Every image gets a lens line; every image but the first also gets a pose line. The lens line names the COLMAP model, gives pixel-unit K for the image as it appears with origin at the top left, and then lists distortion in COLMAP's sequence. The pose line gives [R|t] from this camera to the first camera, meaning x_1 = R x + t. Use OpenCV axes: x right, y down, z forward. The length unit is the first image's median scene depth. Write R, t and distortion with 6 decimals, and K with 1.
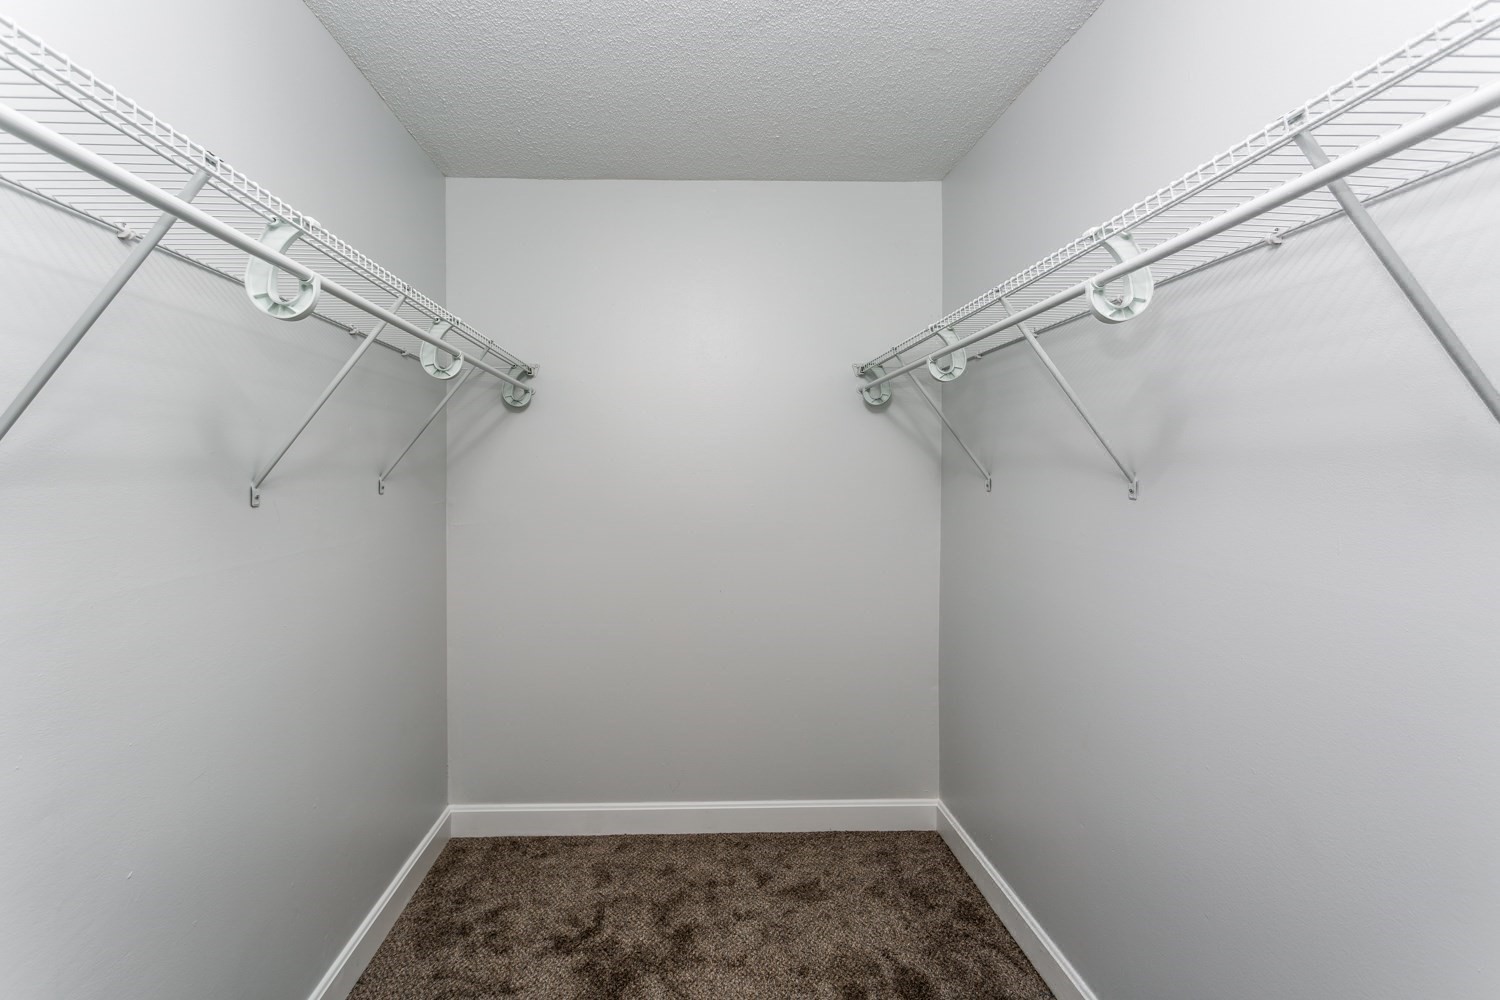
lens RADIAL K [[724.1, 0, 743.3], [0, 724.1, 492.9], [0, 0, 1]] dist [0.001553, 0.000767]
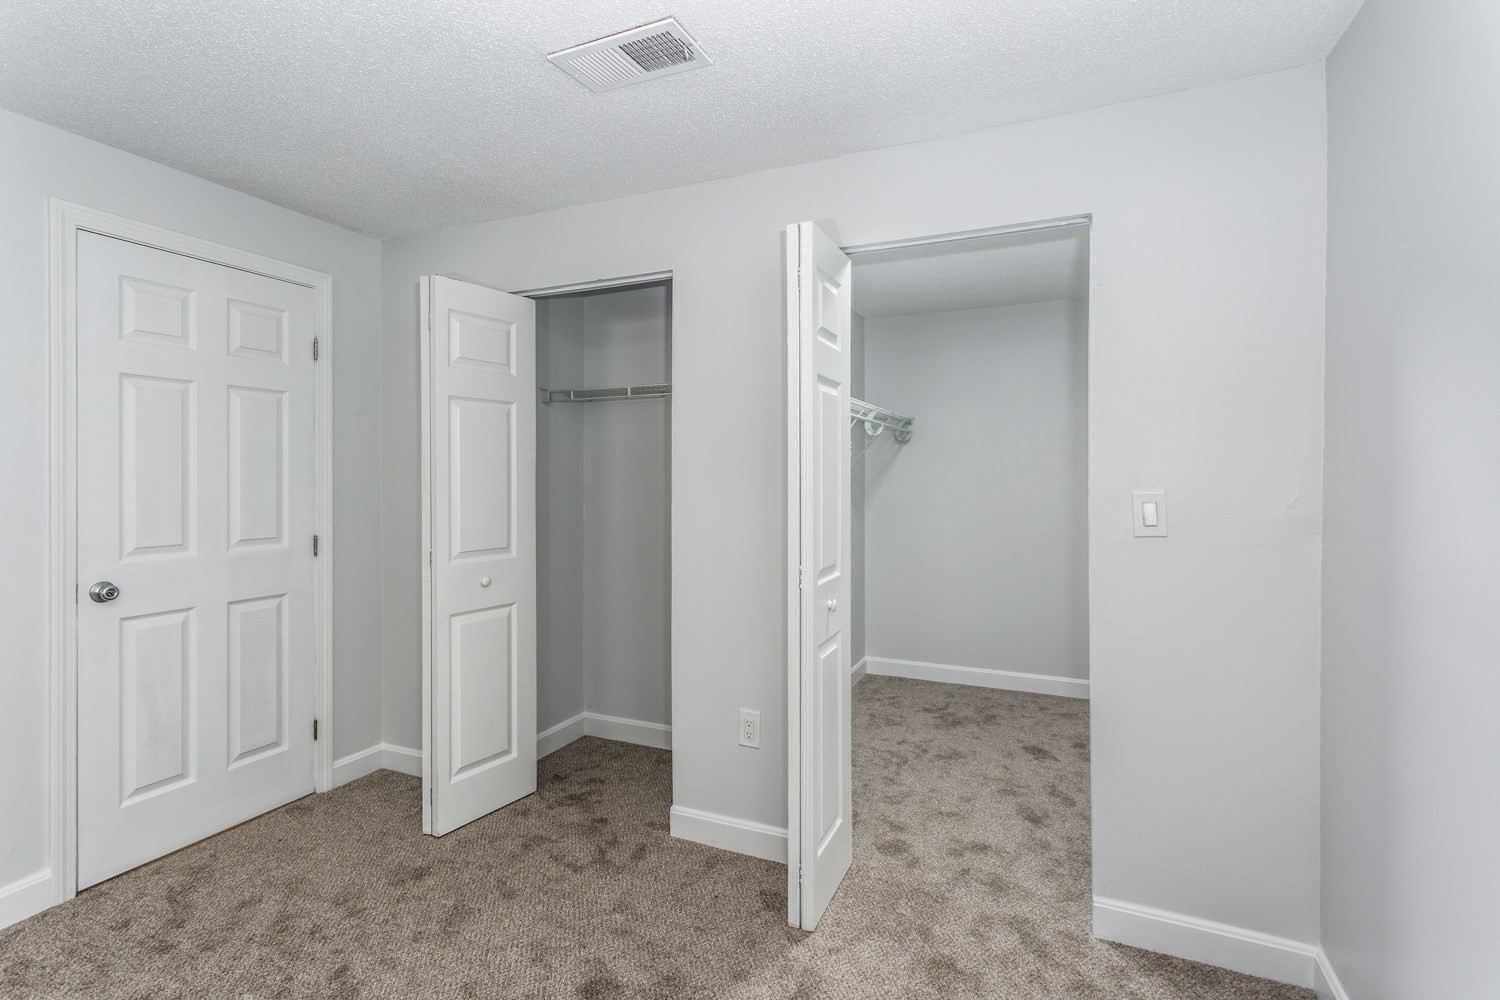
lens RADIAL K [[724.1, 0, 743.3], [0, 724.1, 492.9], [0, 0, 1]] dist [0.001553, 0.000767]
pose [[0.883093, 0.001588, -0.469195, 0.222288], [0.000019, 0.999994, 0.003419, 0.012103], [0.469197, -0.003028, 0.883088, -0.936289]]
